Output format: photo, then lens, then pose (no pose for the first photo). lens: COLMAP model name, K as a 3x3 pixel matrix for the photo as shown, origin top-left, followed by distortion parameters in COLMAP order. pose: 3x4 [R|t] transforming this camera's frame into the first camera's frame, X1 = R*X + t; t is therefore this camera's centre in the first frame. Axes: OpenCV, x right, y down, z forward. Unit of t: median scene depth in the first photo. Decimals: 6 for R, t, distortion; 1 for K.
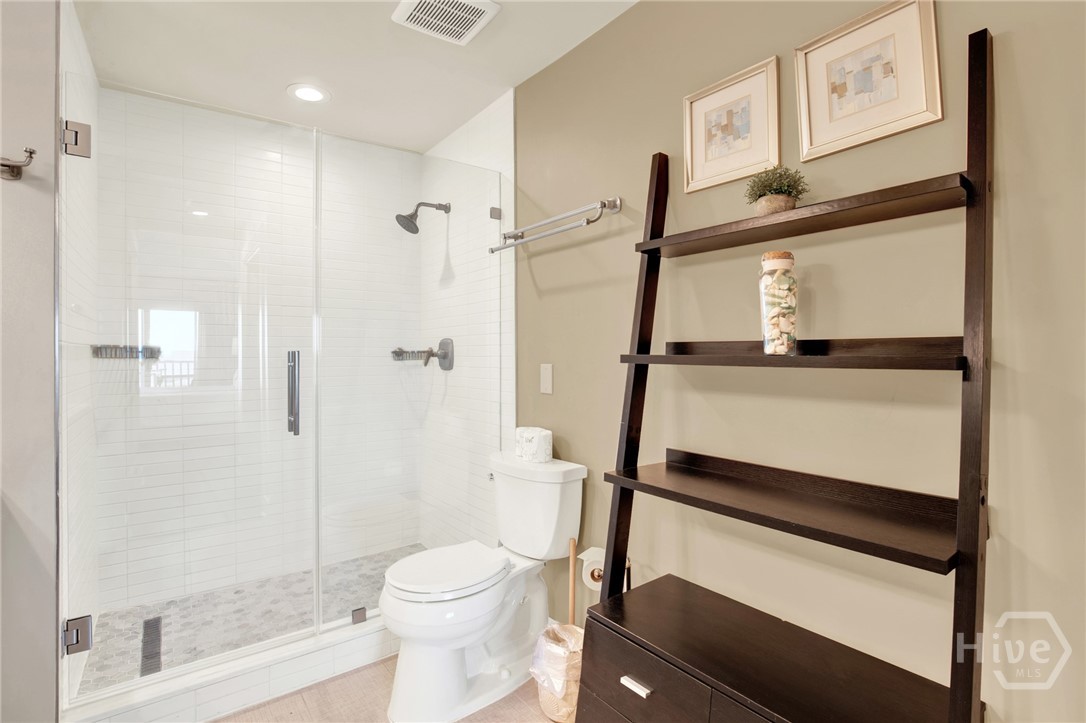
lens RADIAL K [[515.3, 0, 543.4], [0, 515.3, 344.9], [0, 0, 1]] dist [-0.002075, -0.000433]
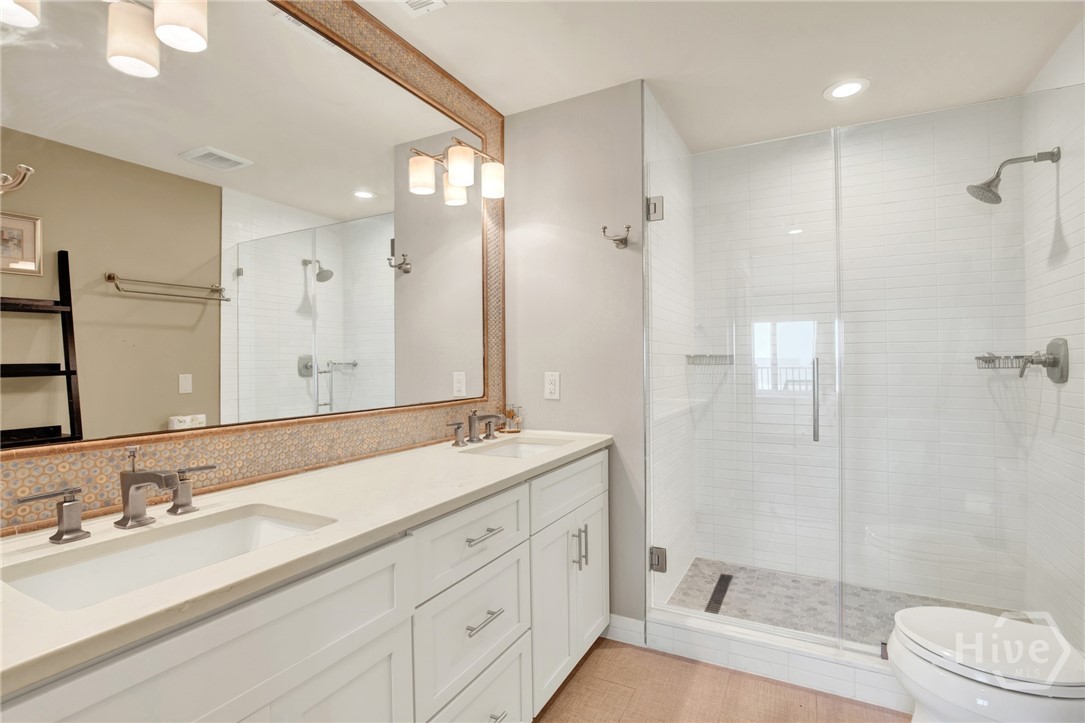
lens RADIAL K [[515.4, 0, 542.5], [0, 515.4, 361.5], [0, 0, 1]] dist [-0.019622, 0.000158]
pose [[0.442146, -0.001496, -0.896942, 0.154410], [0.019184, 0.999786, 0.007789, 0.000069], [0.896738, -0.020651, 0.442080, 0.067190]]
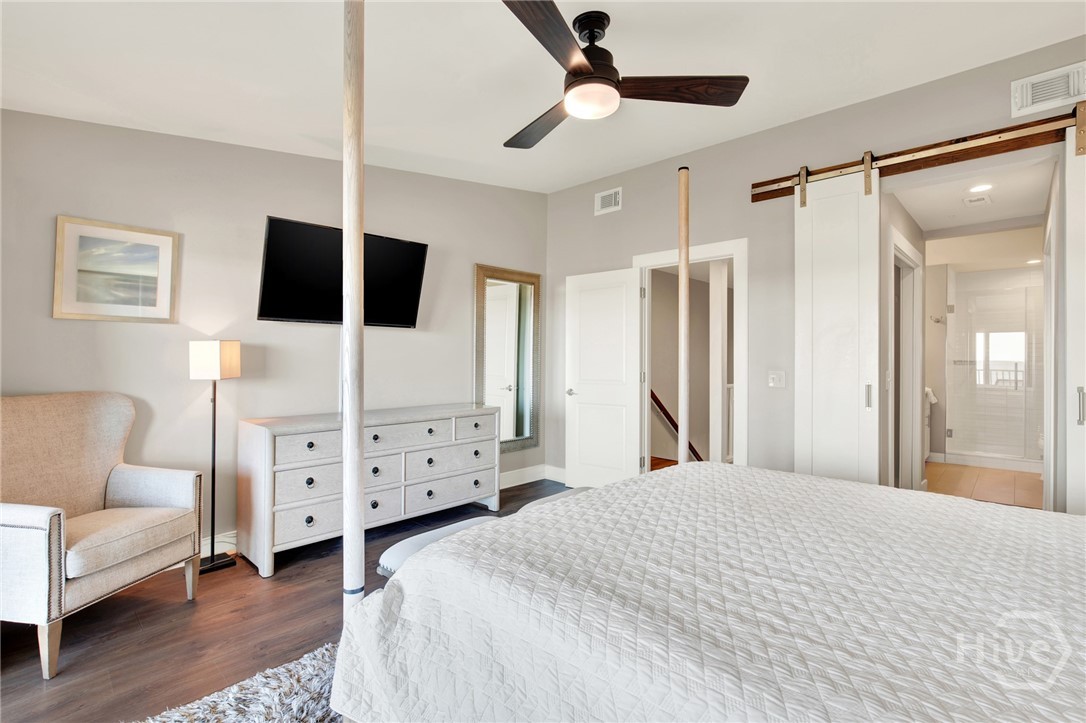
lens RADIAL K [[515.8, 0, 543.0], [0, 515.8, 361.5], [0, 0, 1]] dist [-0.019622, 0.000158]
pose [[0.183264, 0.009287, -0.983020, 1.649710], [-0.003004, 0.999956, 0.008887, -0.013188], [0.983059, 0.001324, 0.183284, -1.951405]]
